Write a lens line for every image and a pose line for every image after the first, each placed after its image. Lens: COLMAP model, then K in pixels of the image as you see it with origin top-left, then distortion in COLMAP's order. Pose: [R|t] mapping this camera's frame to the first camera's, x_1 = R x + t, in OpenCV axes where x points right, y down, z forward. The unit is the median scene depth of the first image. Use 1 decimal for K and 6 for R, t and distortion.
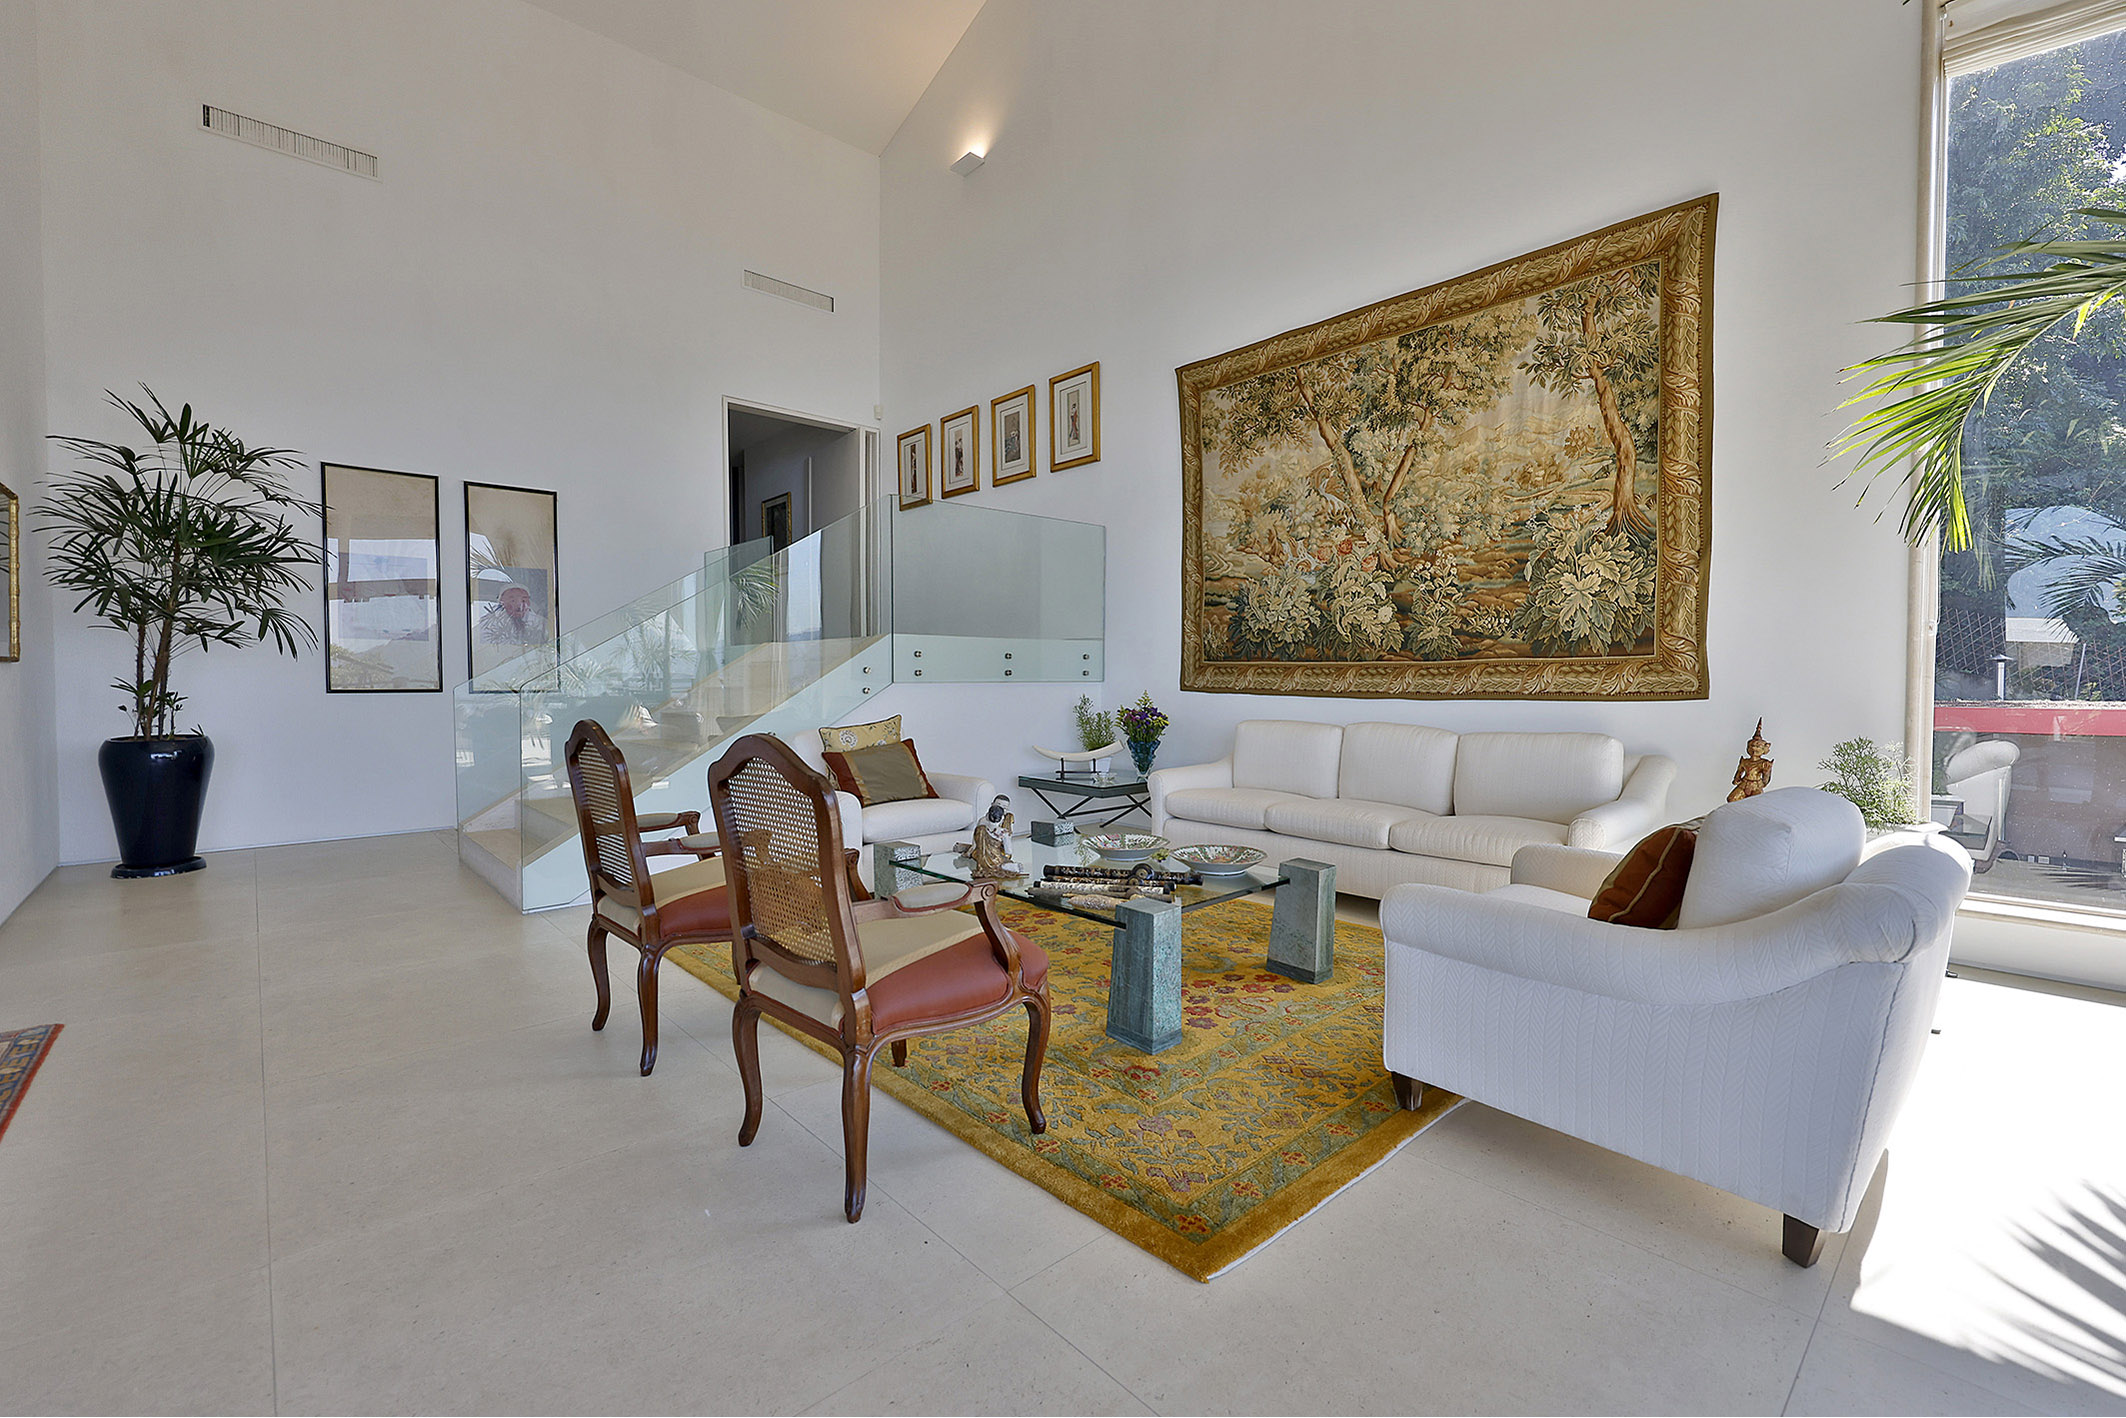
lens RADIAL K [[899.2, 0, 1054.5], [0, 899.2, 706.5], [0, 0, 1]] dist [-0.002294, 0.000072]
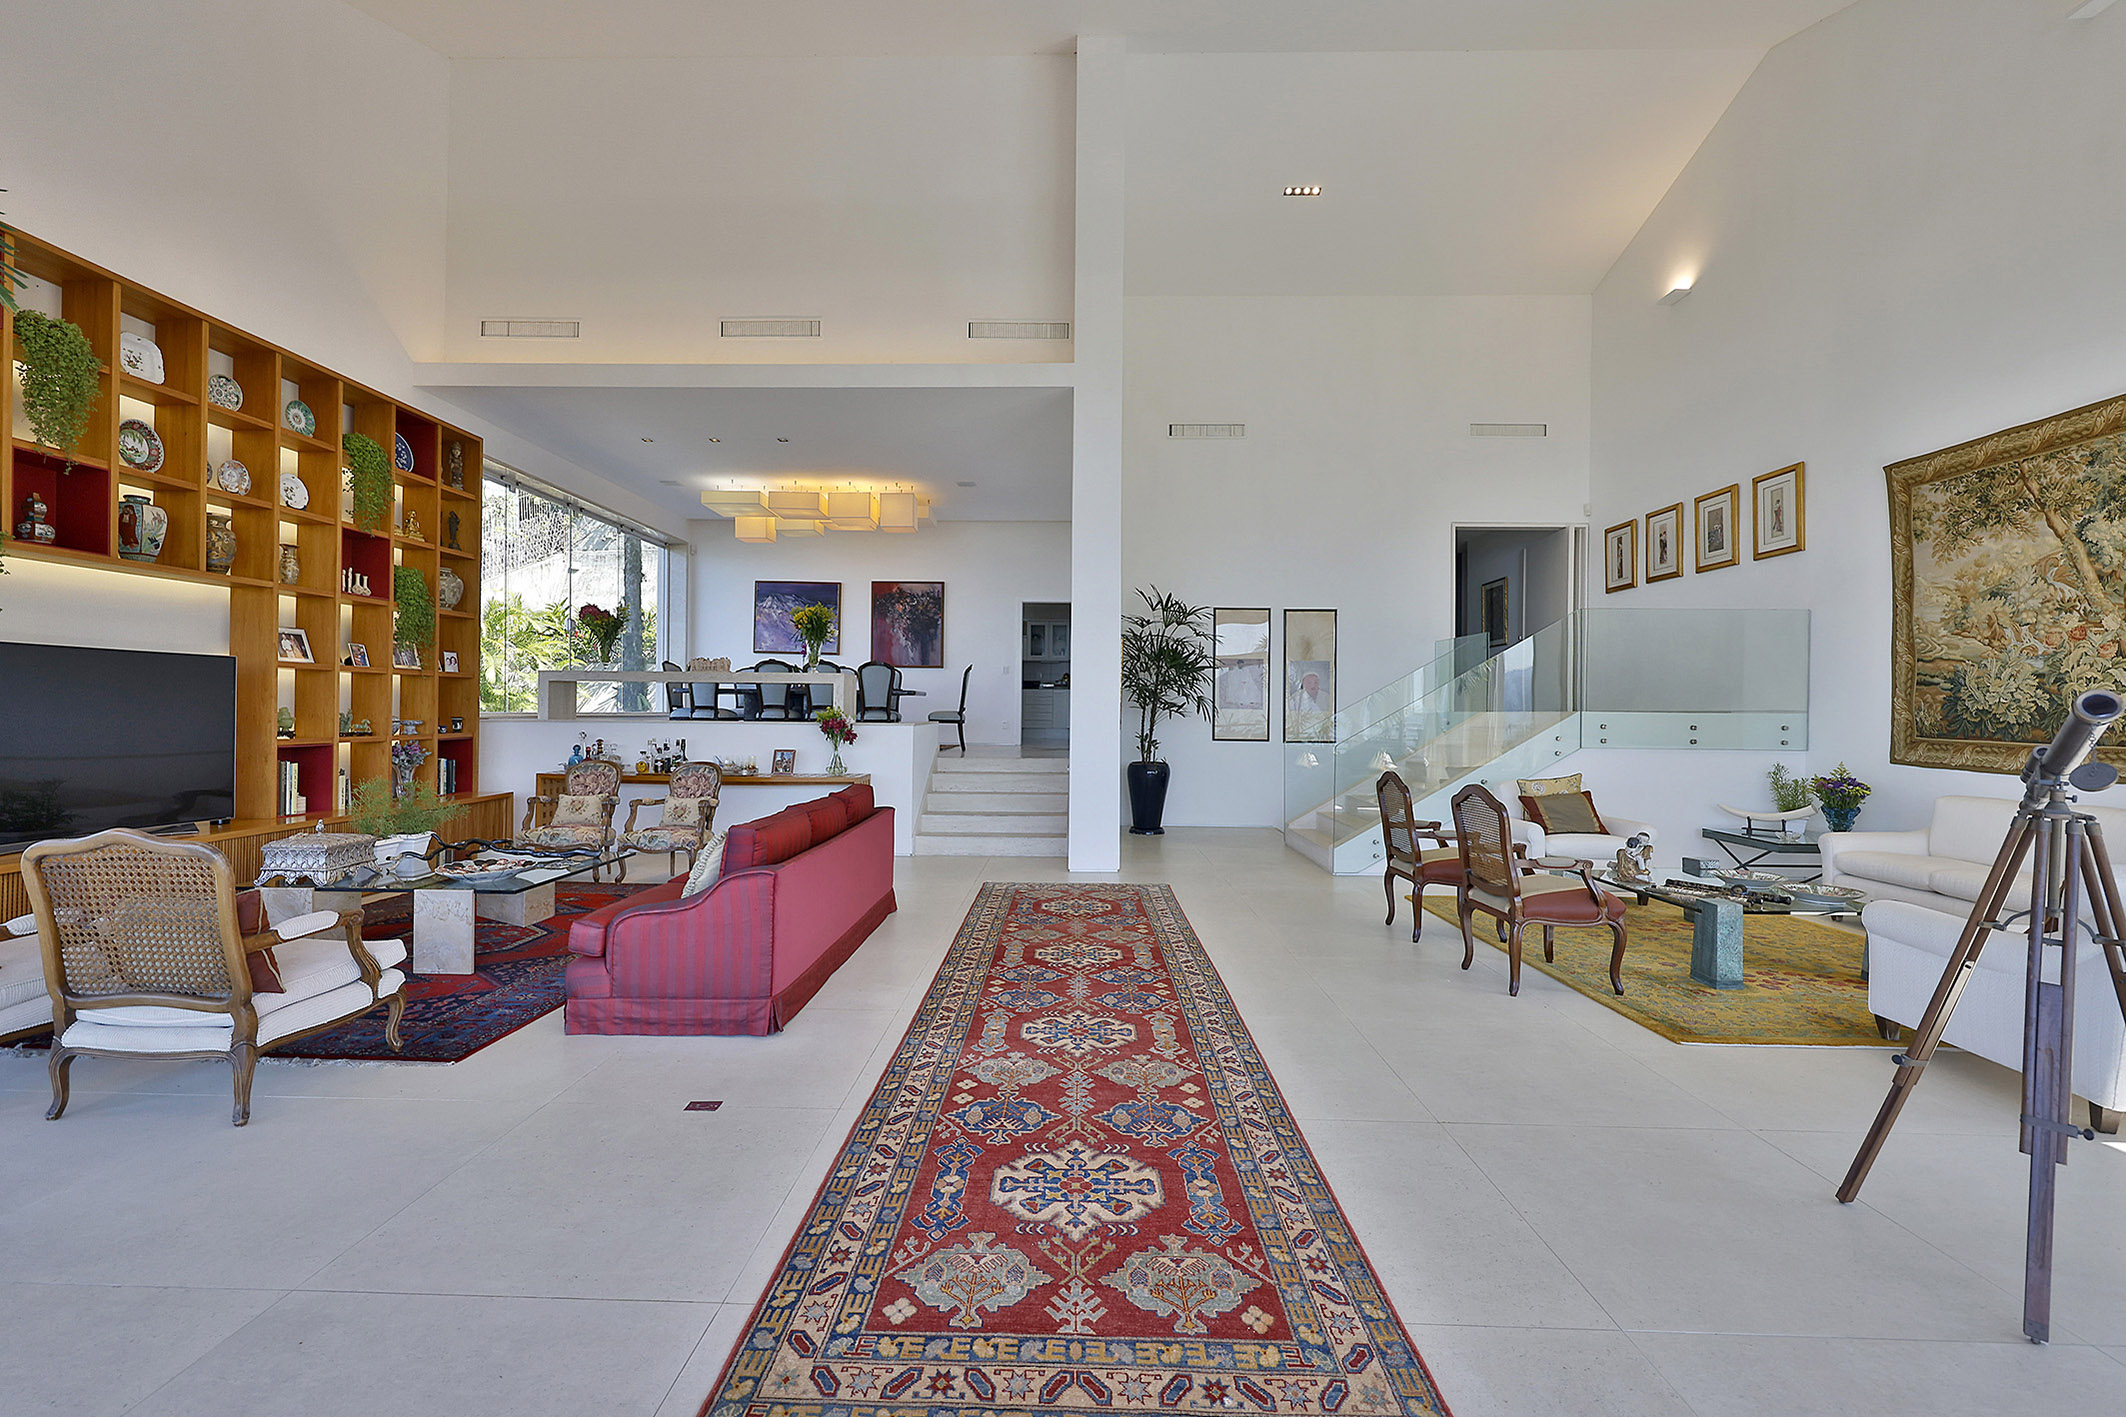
lens RADIAL K [[899.2, 0, 1049.8], [0, 899.2, 705.8], [0, 0, 1]] dist [-0.002294, 0.000072]
pose [[0.724301, 0.005135, -0.689465, 0.181626], [-0.033609, 0.999046, -0.027867, -0.027056], [0.688665, 0.043356, 0.723783, -0.552755]]
